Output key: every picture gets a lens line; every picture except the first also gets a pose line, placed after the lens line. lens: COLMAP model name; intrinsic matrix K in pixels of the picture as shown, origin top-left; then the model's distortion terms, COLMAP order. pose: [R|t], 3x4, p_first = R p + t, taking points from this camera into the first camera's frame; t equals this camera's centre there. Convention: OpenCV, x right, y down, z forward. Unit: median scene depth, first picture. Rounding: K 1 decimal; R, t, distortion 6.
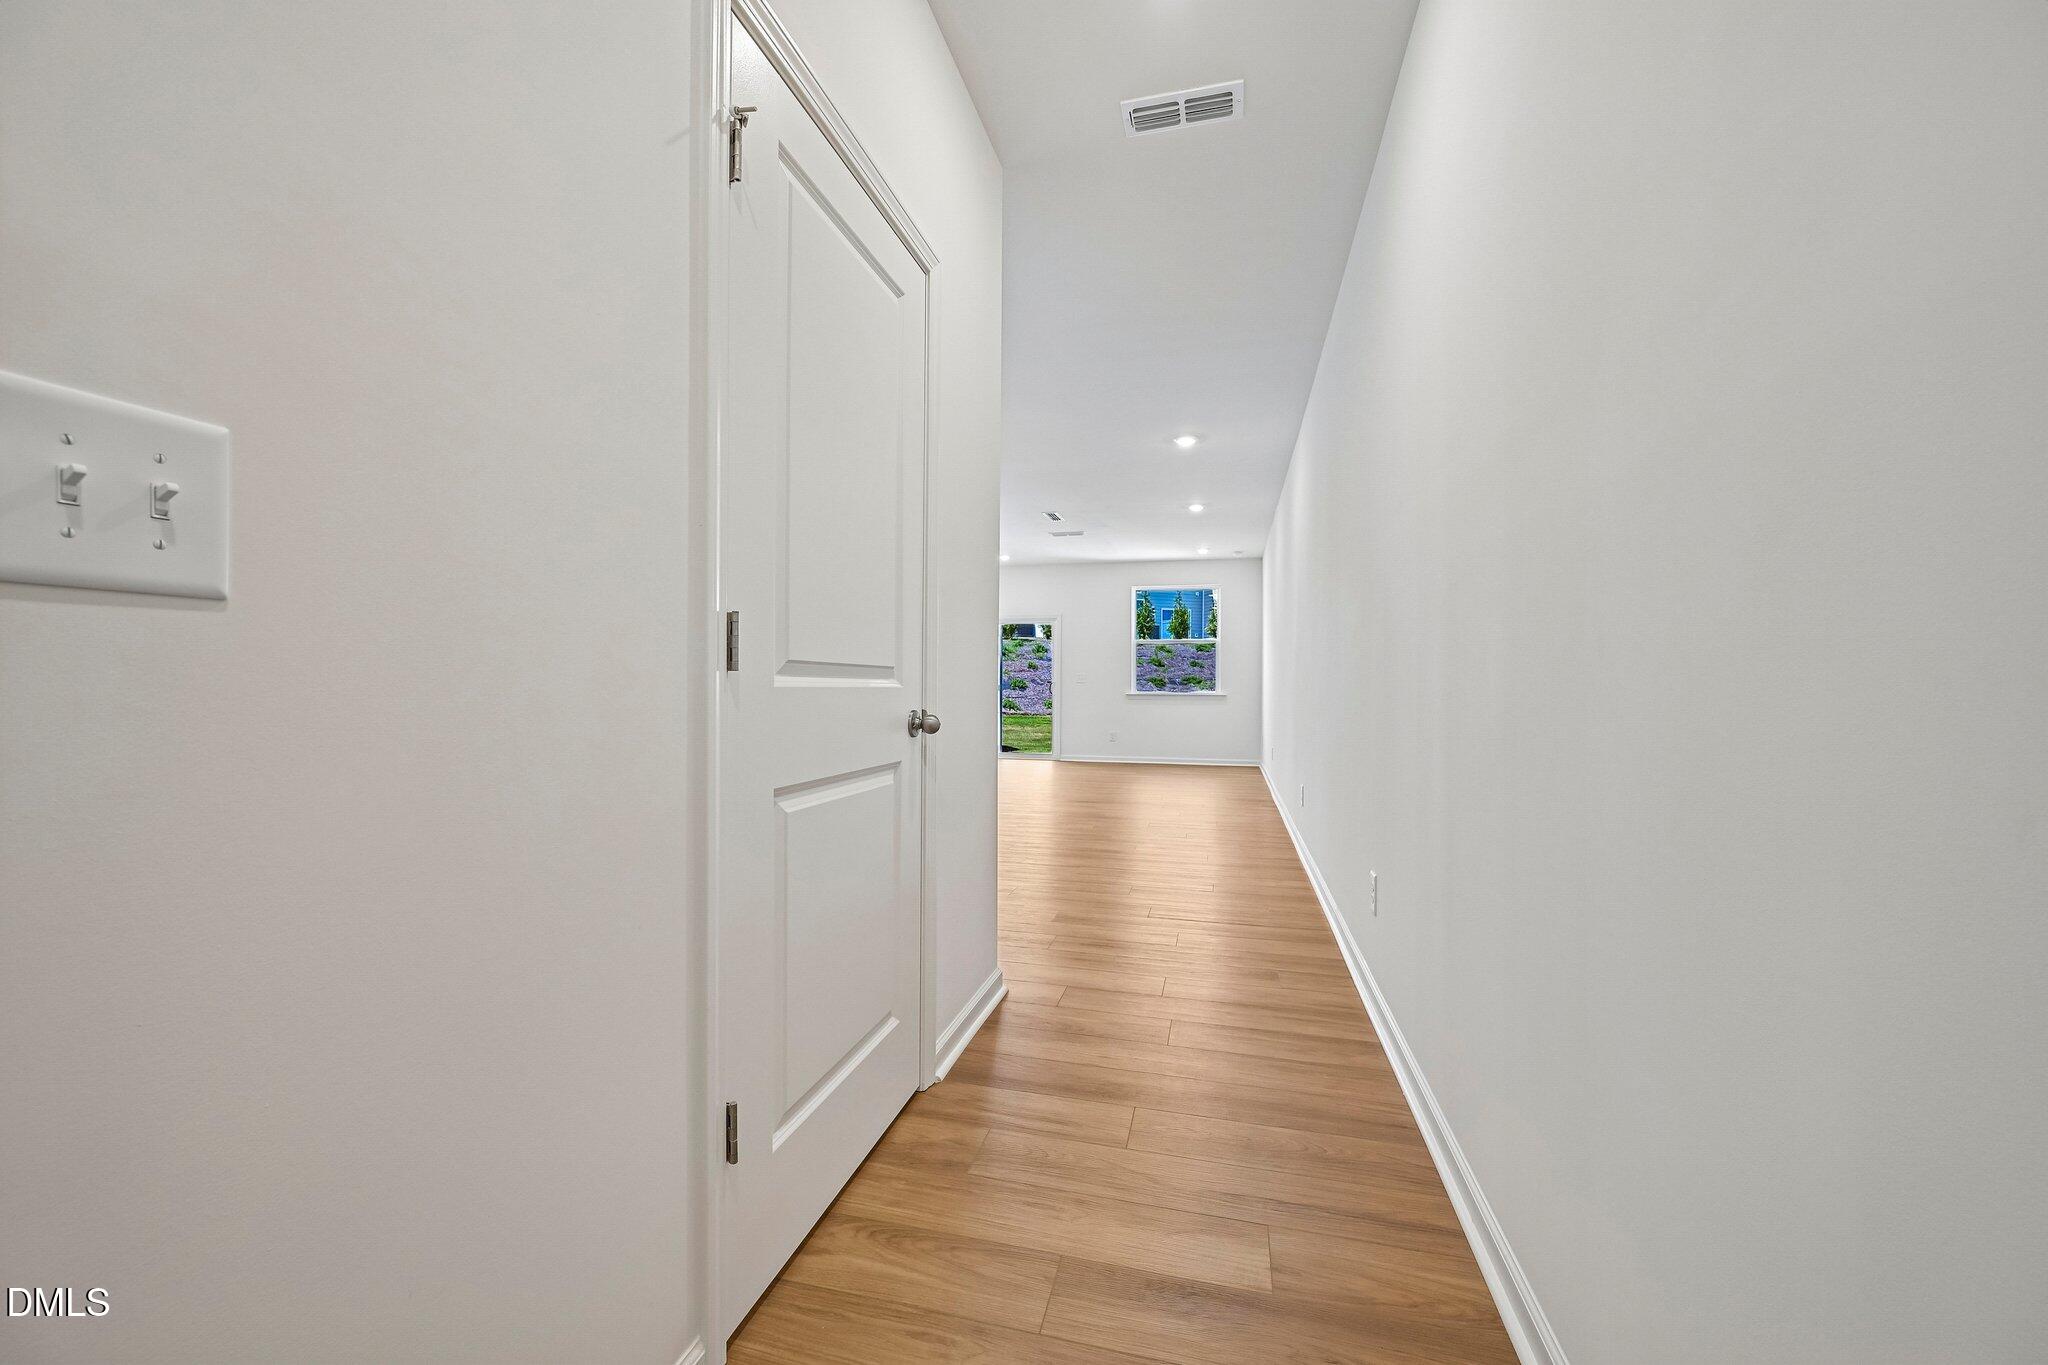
lens RADIAL K [[799.6, 0, 1024.0], [0, 799.6, 687.0], [0, 0, 1]] dist [-0.001735, 0.000744]
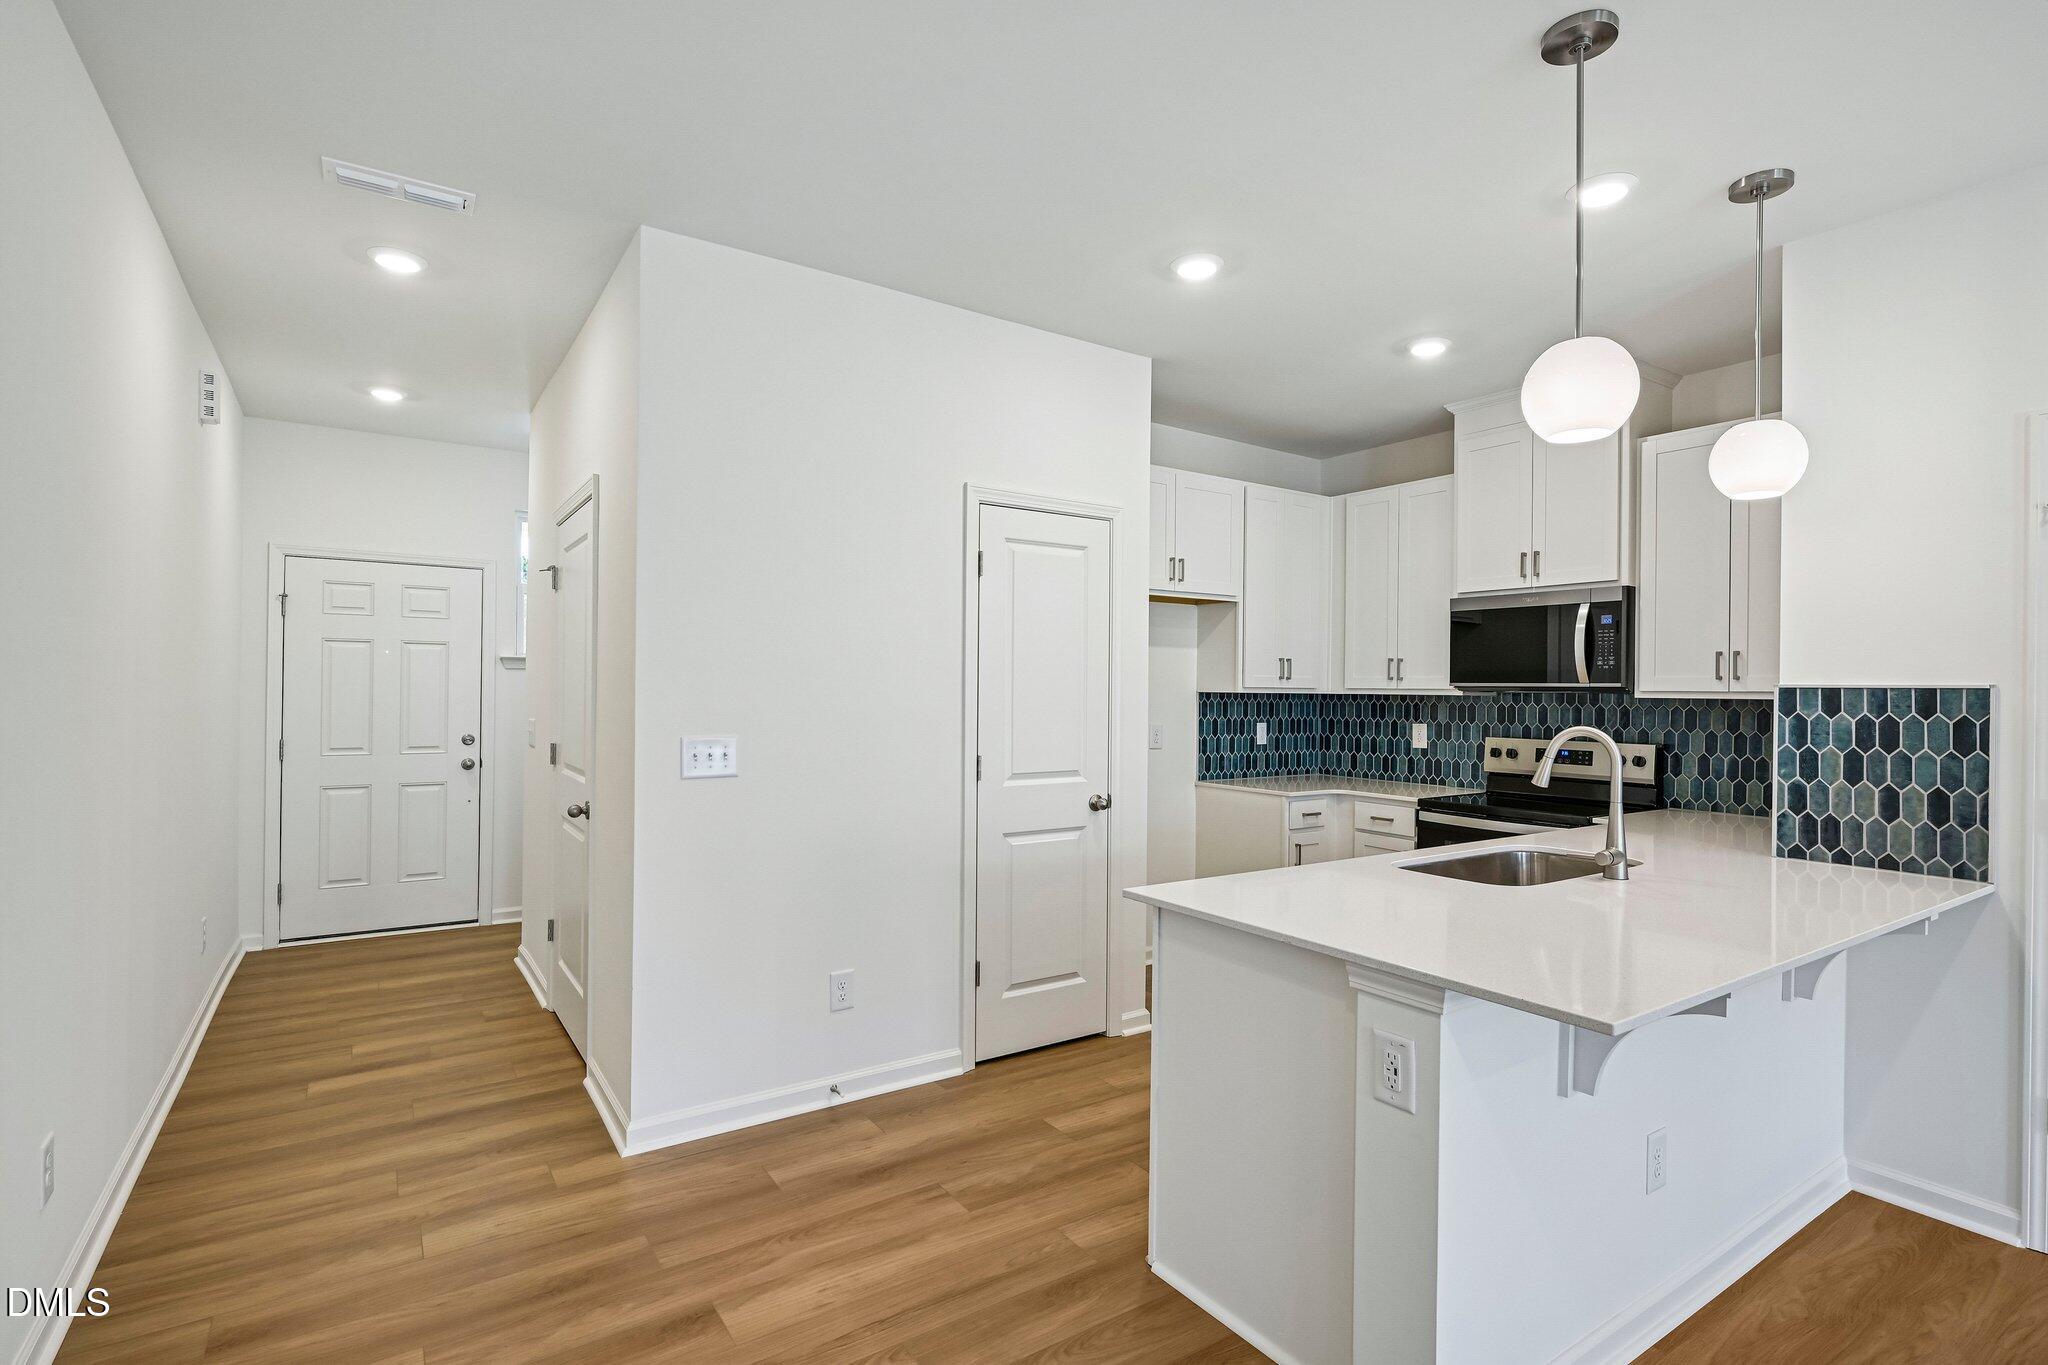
lens RADIAL K [[978.3, 0, 1027.4], [0, 978.3, 688.8], [0, 0, 1]] dist [0.000774, 0.000332]
pose [[-0.668515, -0.013932, -0.743568, 0.110692], [-0.015836, 0.999864, -0.004496, -0.030139], [0.743530, 0.008770, -0.668645, 0.465731]]
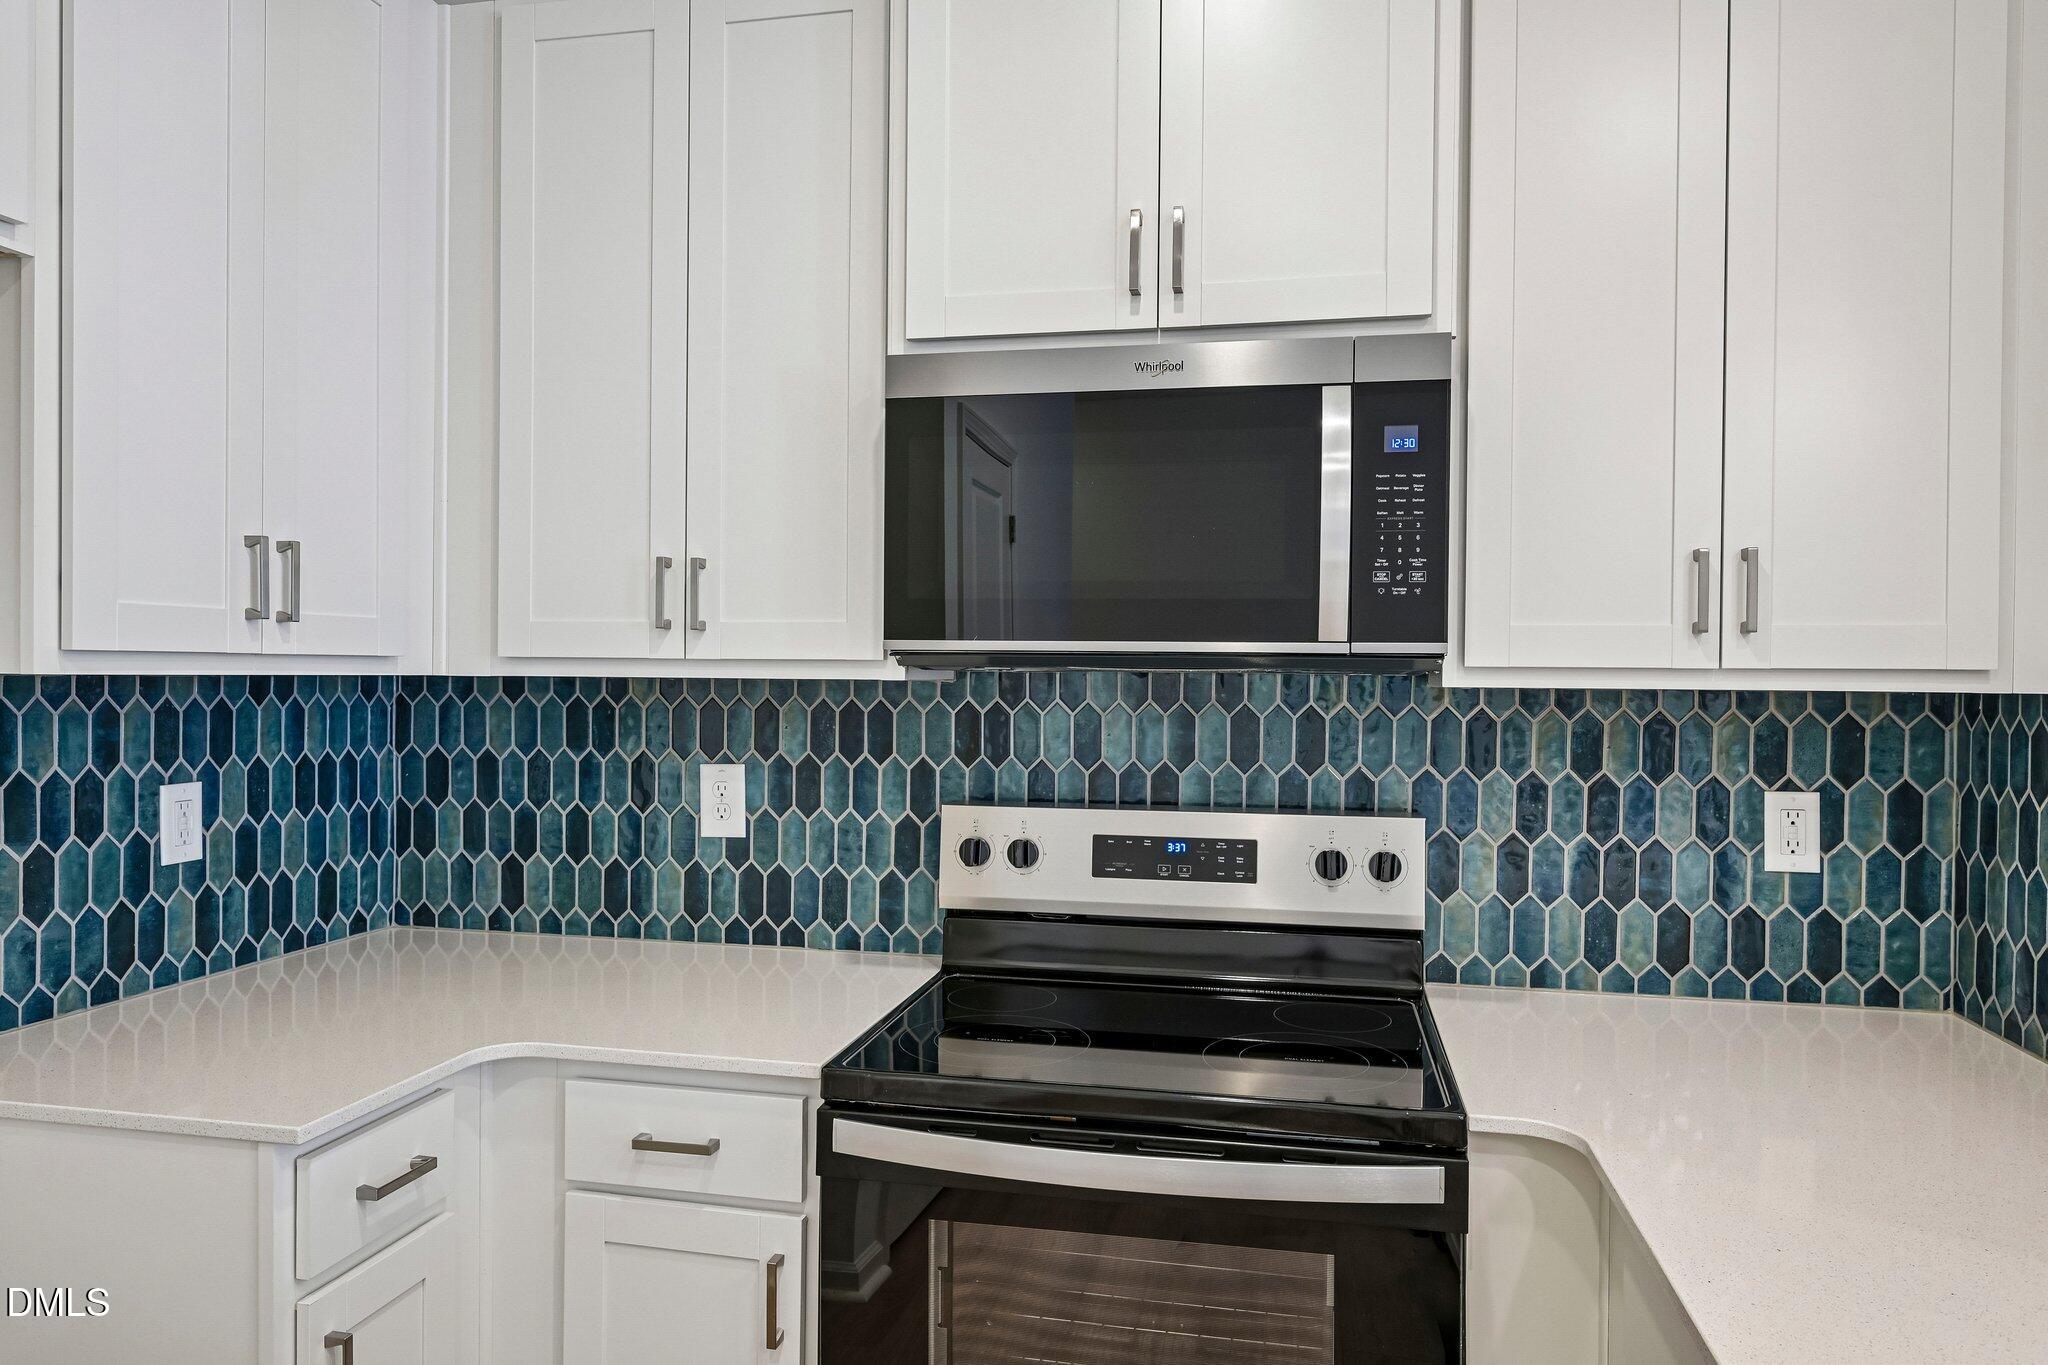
lens RADIAL K [[1321.5, 0, 1020.6], [0, 1321.5, 687.8], [0, 0, 1]] dist [-0.009538, 0.001623]
pose [[0.032578, 0.004930, -0.999457, -0.133770], [-0.010374, 0.999936, 0.004594, -0.032071], [0.999415, 0.010218, 0.032627, 0.341726]]
